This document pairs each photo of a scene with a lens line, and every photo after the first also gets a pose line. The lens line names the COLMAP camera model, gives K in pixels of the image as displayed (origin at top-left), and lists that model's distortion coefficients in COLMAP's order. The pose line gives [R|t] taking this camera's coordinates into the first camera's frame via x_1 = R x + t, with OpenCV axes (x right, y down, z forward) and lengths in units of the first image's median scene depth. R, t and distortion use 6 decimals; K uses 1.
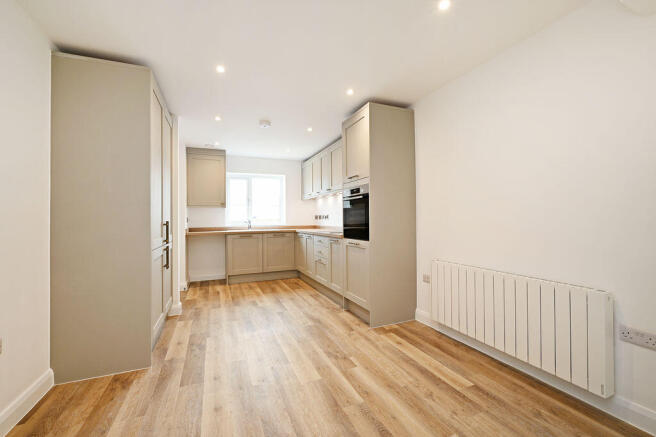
lens RADIAL K [[273.5, 0, 327.8], [0, 273.5, 216.9], [0, 0, 1]] dist [0.001509, 0.000093]
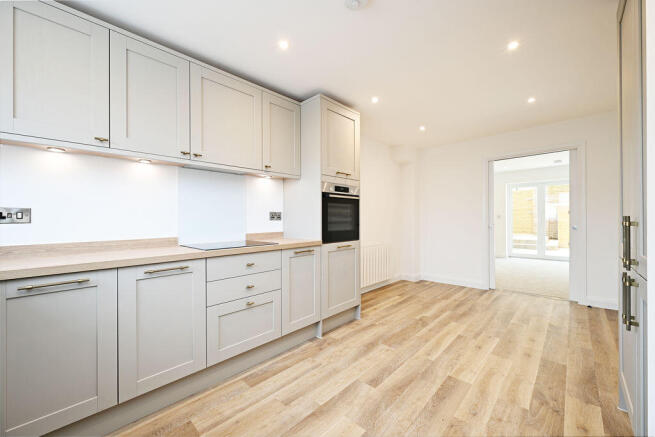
lens RADIAL K [[258.2, 0, 327.9], [0, 258.2, 221.5], [0, 0, 1]] dist [-0.003157, -0.000251]
pose [[-0.400228, 0.009562, 0.916366, -0.637710], [0.007854, 0.999945, -0.007004, 0.018996], [-0.916382, 0.004394, -0.400281, 1.315841]]
